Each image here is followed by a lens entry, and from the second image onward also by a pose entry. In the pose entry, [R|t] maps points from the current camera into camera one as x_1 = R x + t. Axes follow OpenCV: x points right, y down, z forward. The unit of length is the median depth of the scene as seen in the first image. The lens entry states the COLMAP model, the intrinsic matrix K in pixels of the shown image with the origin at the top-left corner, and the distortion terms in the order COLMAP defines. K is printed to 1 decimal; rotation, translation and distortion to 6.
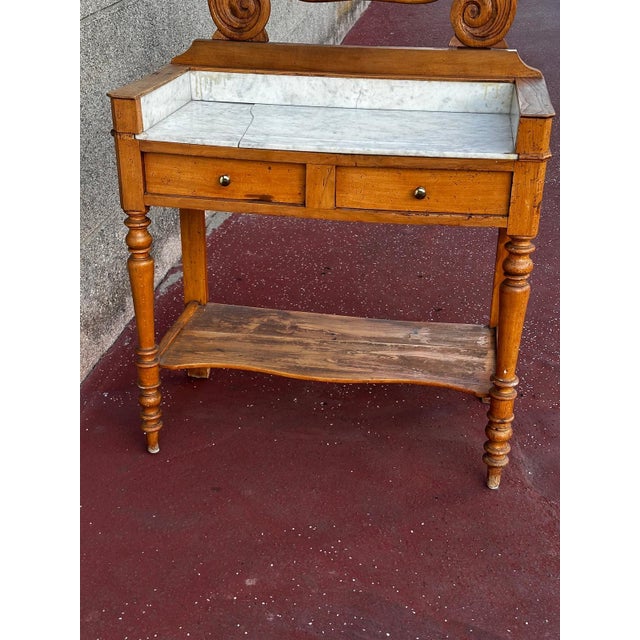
lens RADIAL K [[882.3, 0, 322.4], [0, 882.3, 321.4], [0, 0, 1]] dist [0.145496, -0.045067]
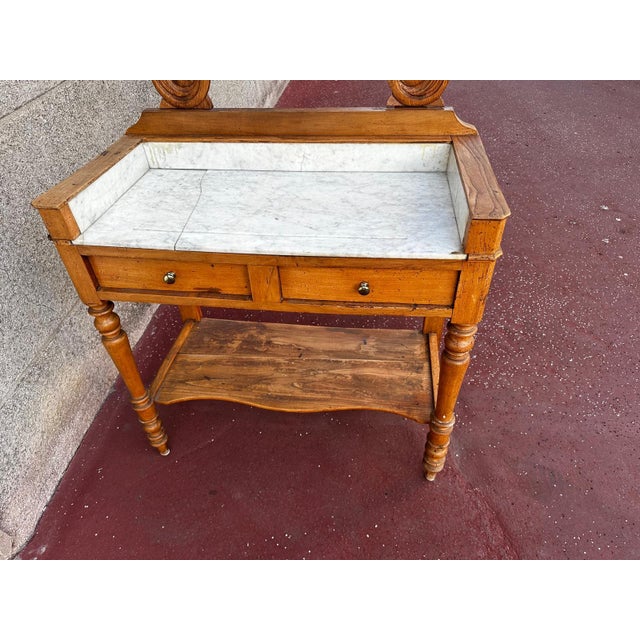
lens RADIAL K [[447.0, 0, 321.0], [0, 447.0, 317.4], [0, 0, 1]] dist [0.112588, -0.177832]
pose [[0.998051, -0.062266, -0.004078, 0.052985], [0.061230, 0.964667, 0.256257, -0.208961], [-0.012023, -0.256007, 0.966600, 0.433236]]
